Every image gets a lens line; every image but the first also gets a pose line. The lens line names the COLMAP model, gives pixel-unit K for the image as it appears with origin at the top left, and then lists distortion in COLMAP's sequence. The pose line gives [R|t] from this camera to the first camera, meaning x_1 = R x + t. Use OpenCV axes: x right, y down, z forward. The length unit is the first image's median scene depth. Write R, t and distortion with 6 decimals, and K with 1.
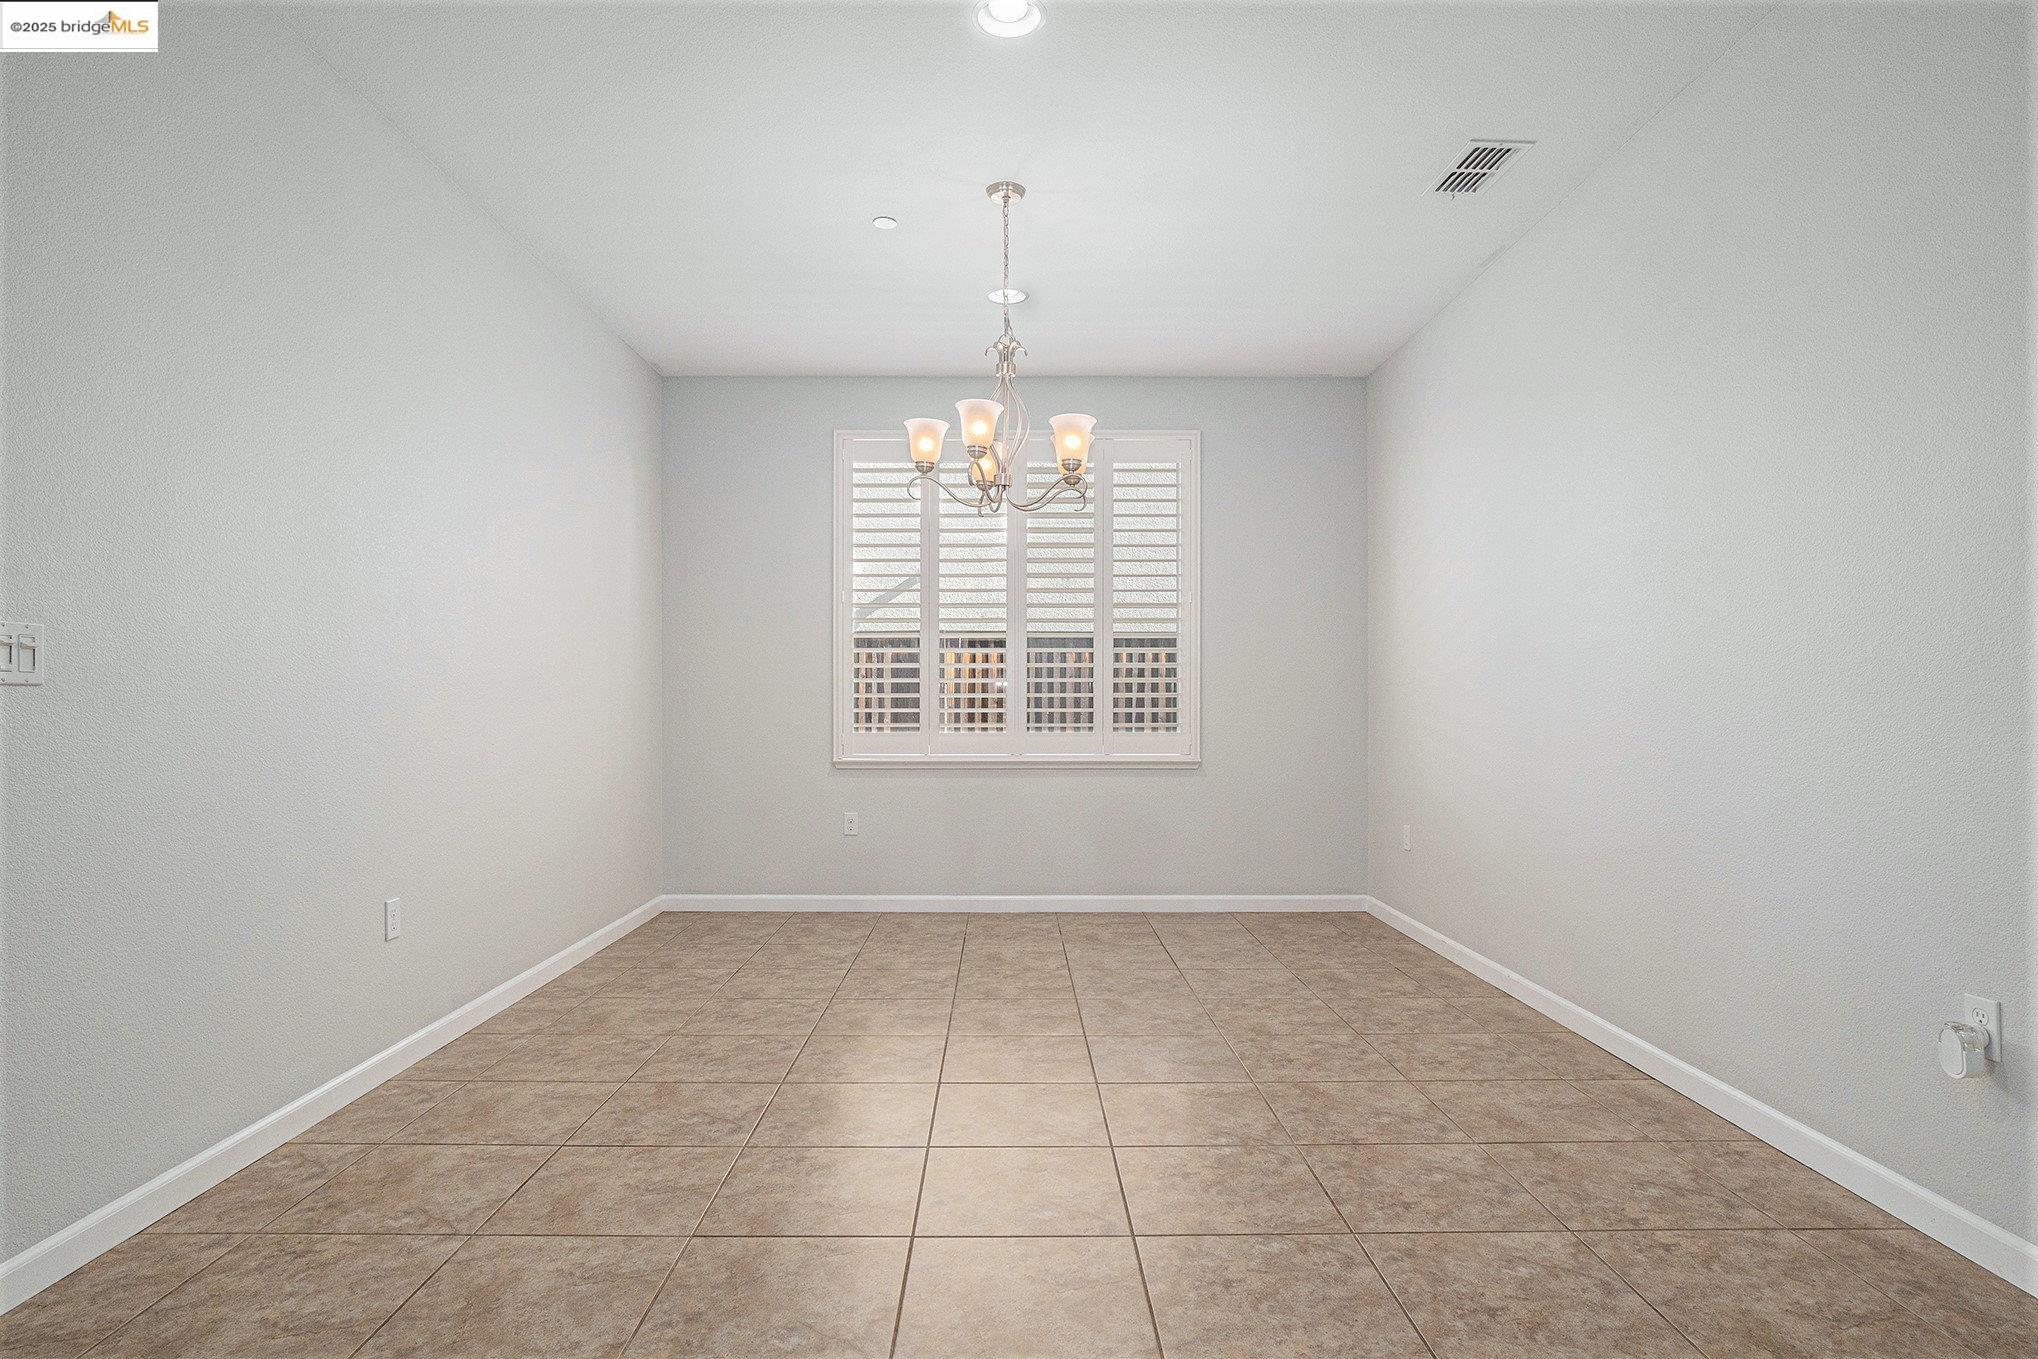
lens RADIAL K [[1050.8, 0, 994.9], [0, 1050.8, 705.9], [0, 0, 1]] dist [-0.026700, -0.000111]
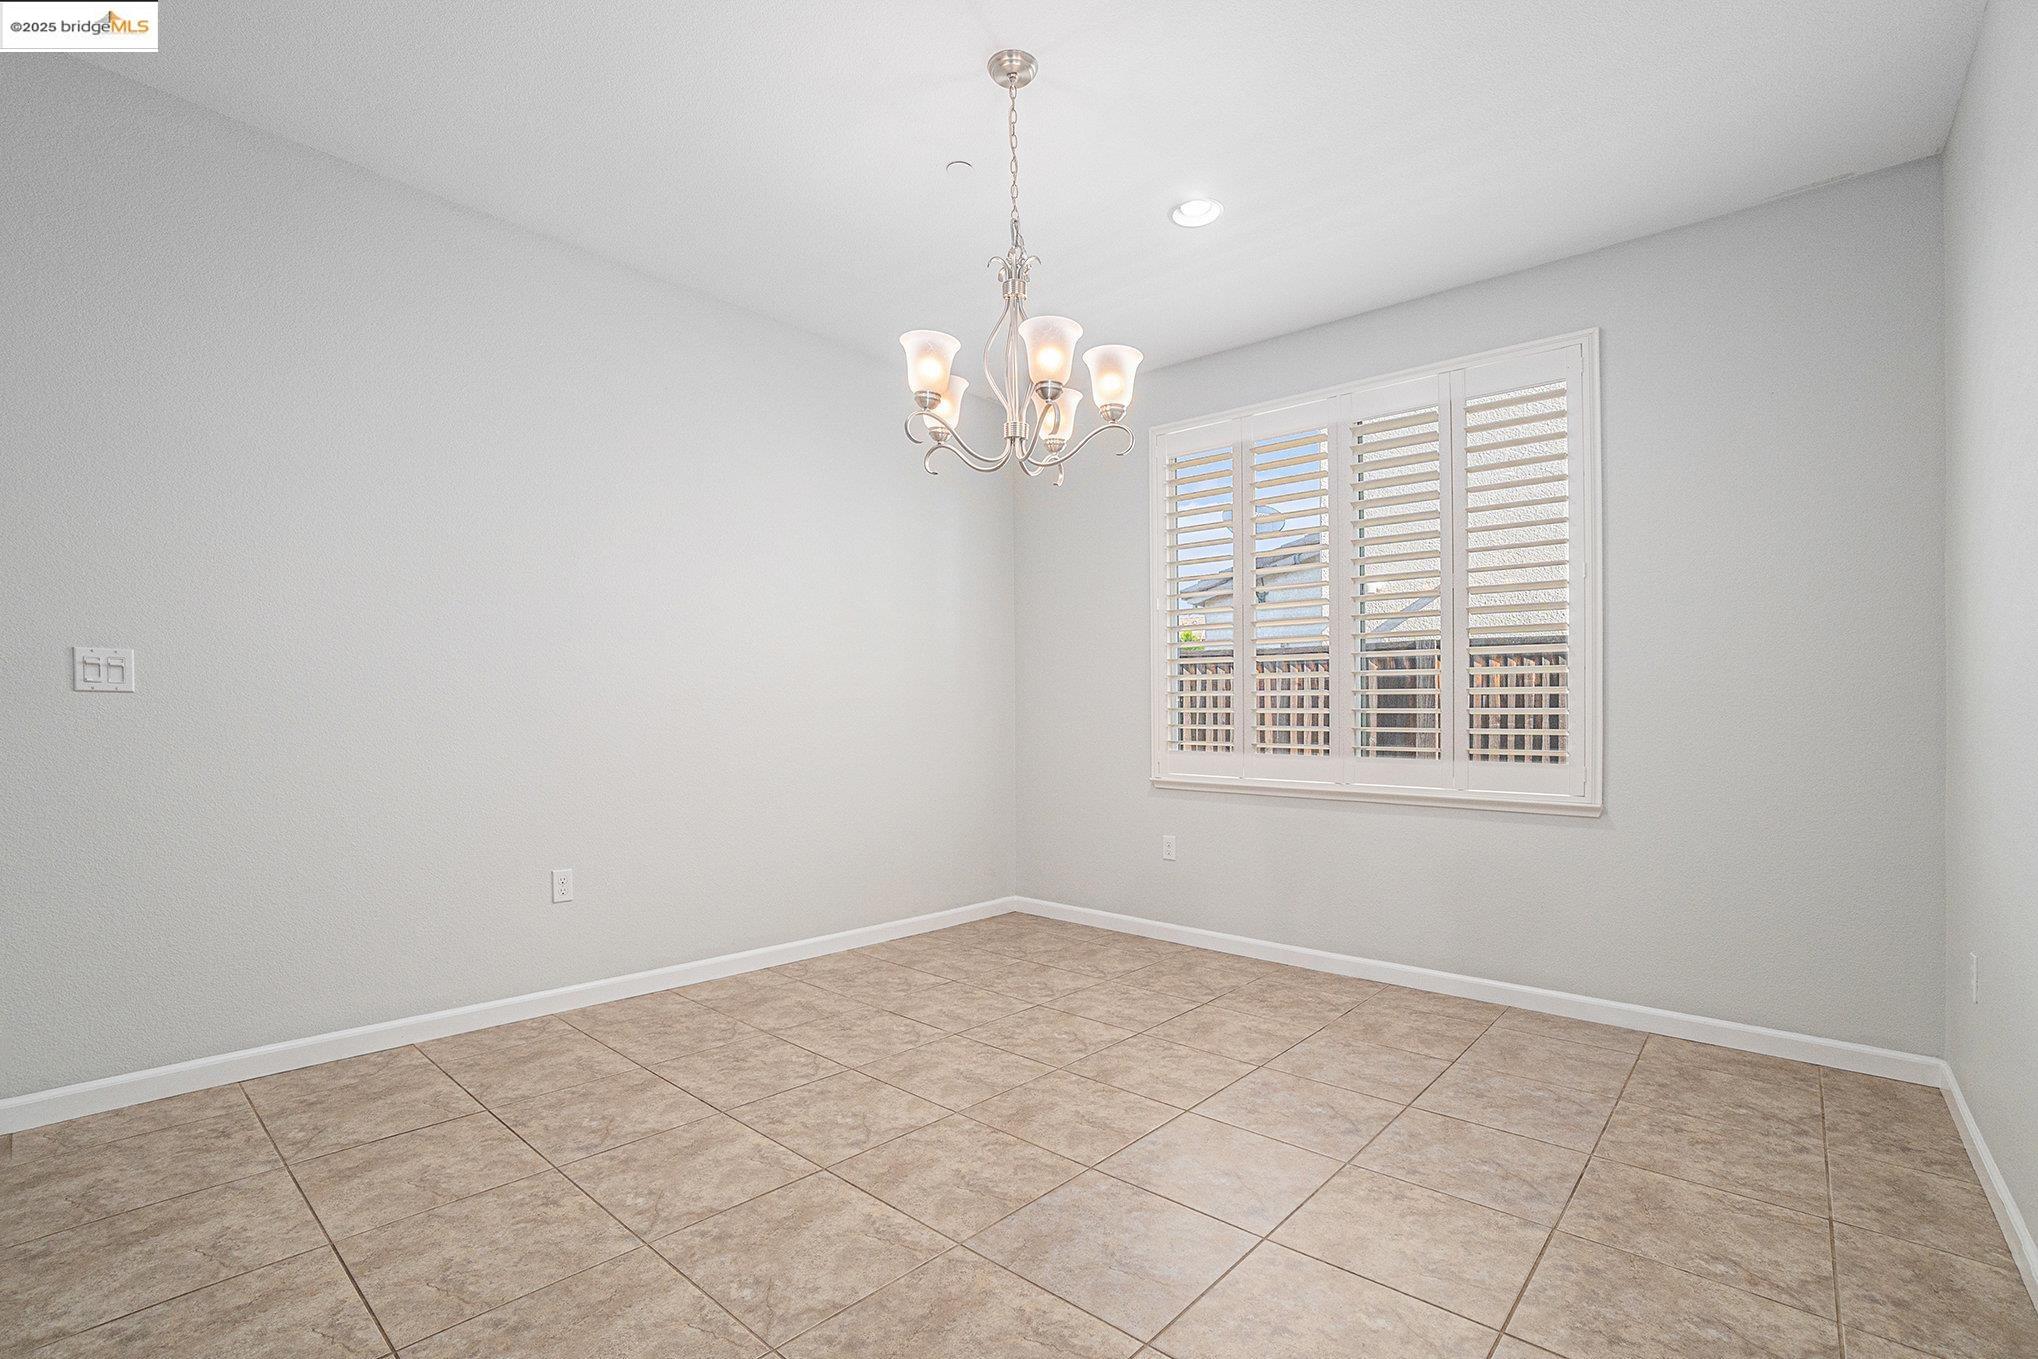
lens RADIAL K [[896.6, 0, 1019.0], [0, 896.6, 679.5], [0, 0, 1]] dist [-0.040649, 0.007201]
pose [[0.750521, -0.020823, -0.660518, 0.405696], [-0.013283, 0.998826, -0.046580, 0.001739], [0.660713, 0.043733, 0.749364, 0.422436]]
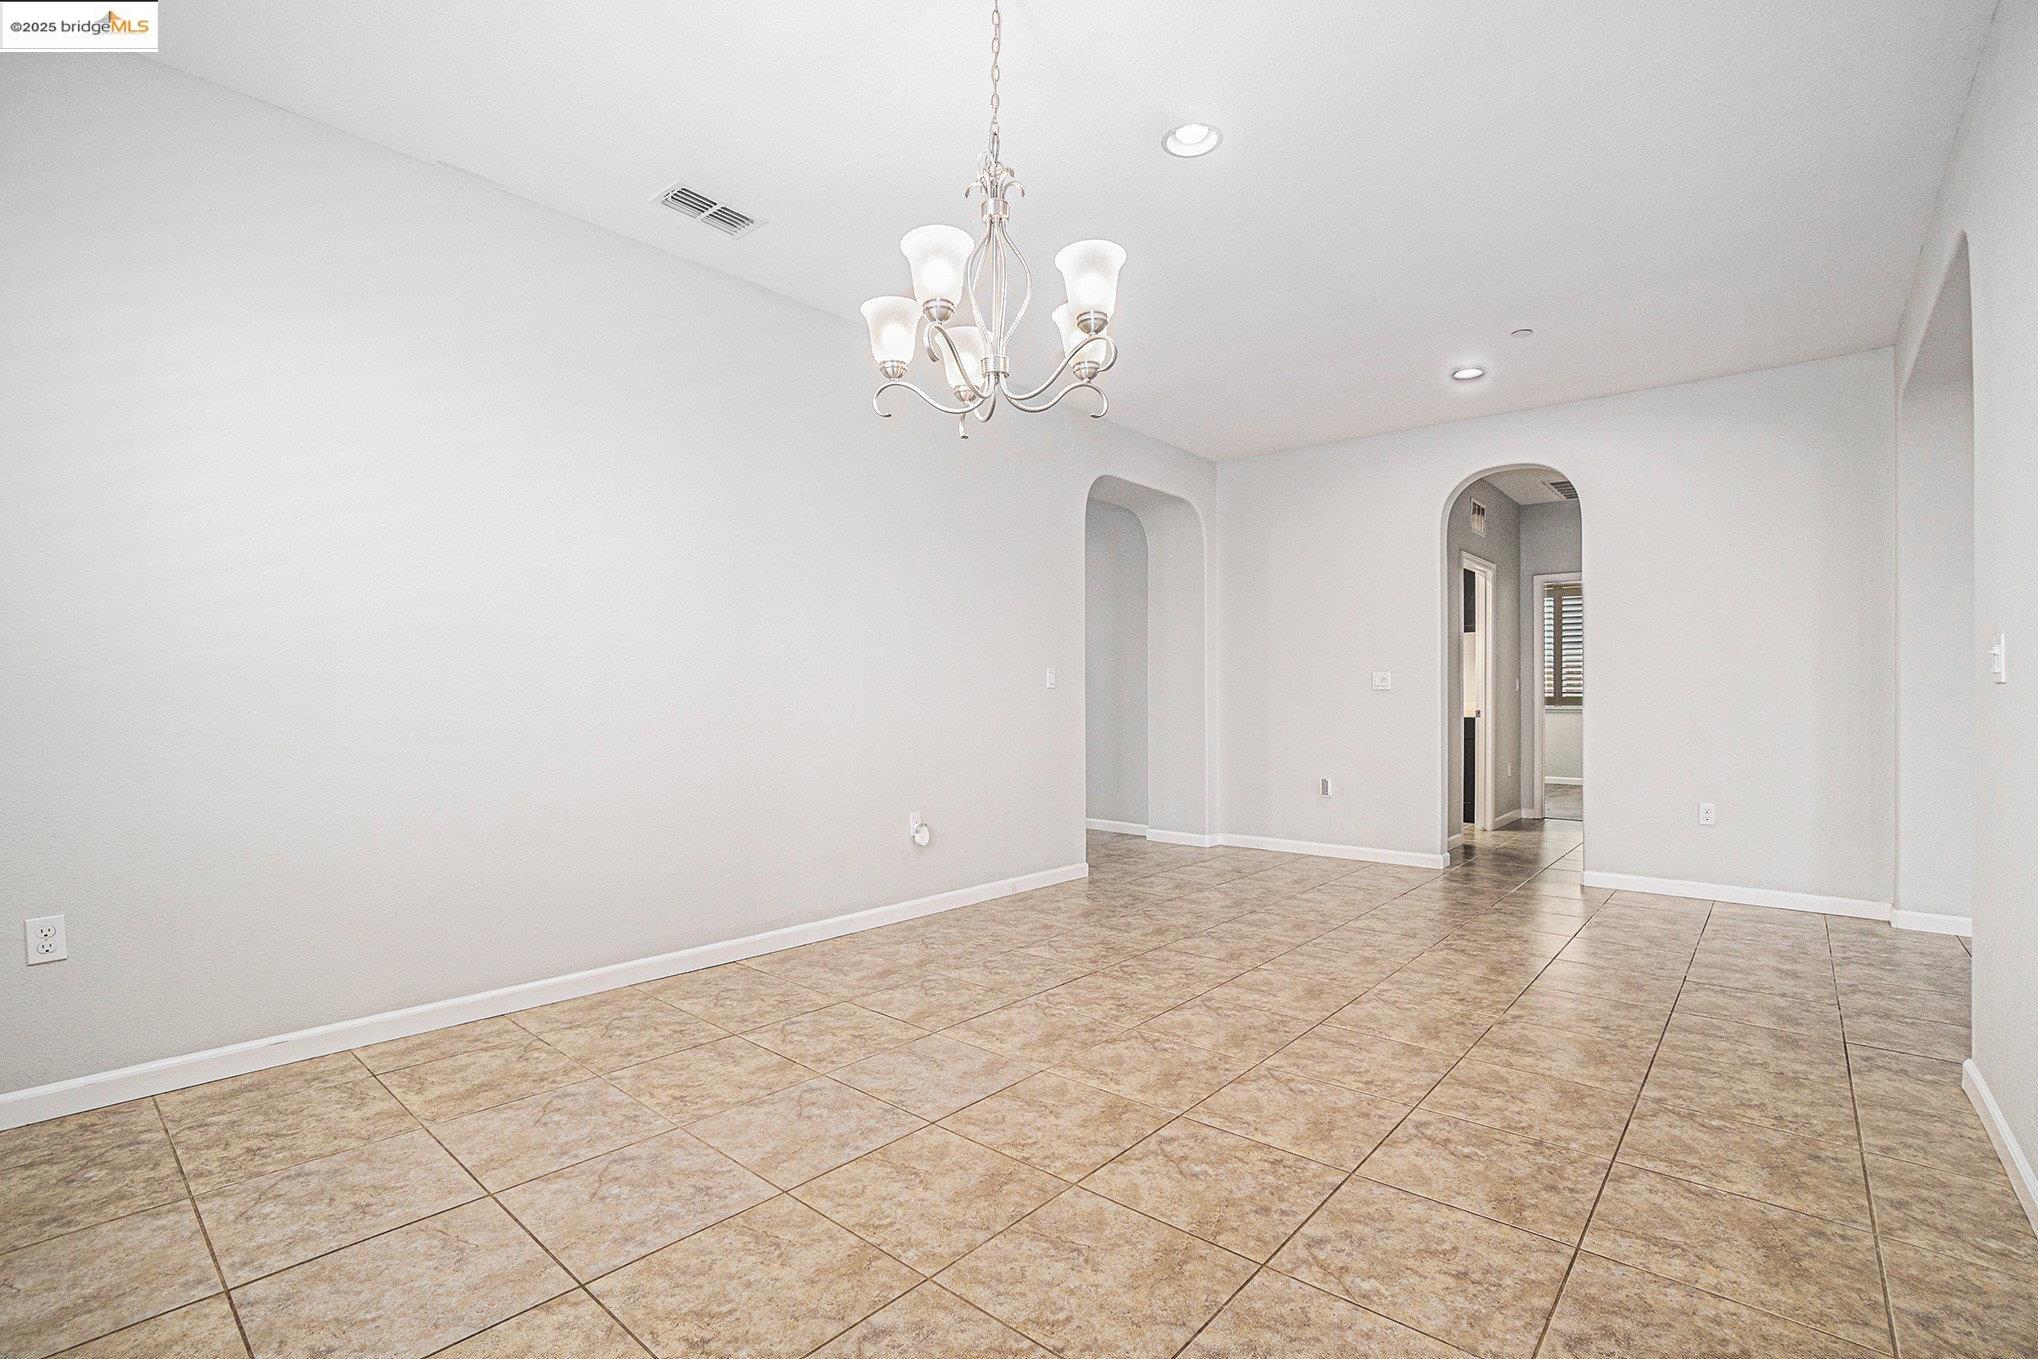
lens RADIAL K [[896.6, 0, 1019.0], [0, 896.6, 679.5], [0, 0, 1]] dist [-0.040649, 0.007201]
pose [[-0.752700, 0.009840, 0.658290, -0.345860], [-0.003633, 0.999811, -0.019099, -0.001186], [-0.658354, -0.016767, -0.752522, 1.267941]]
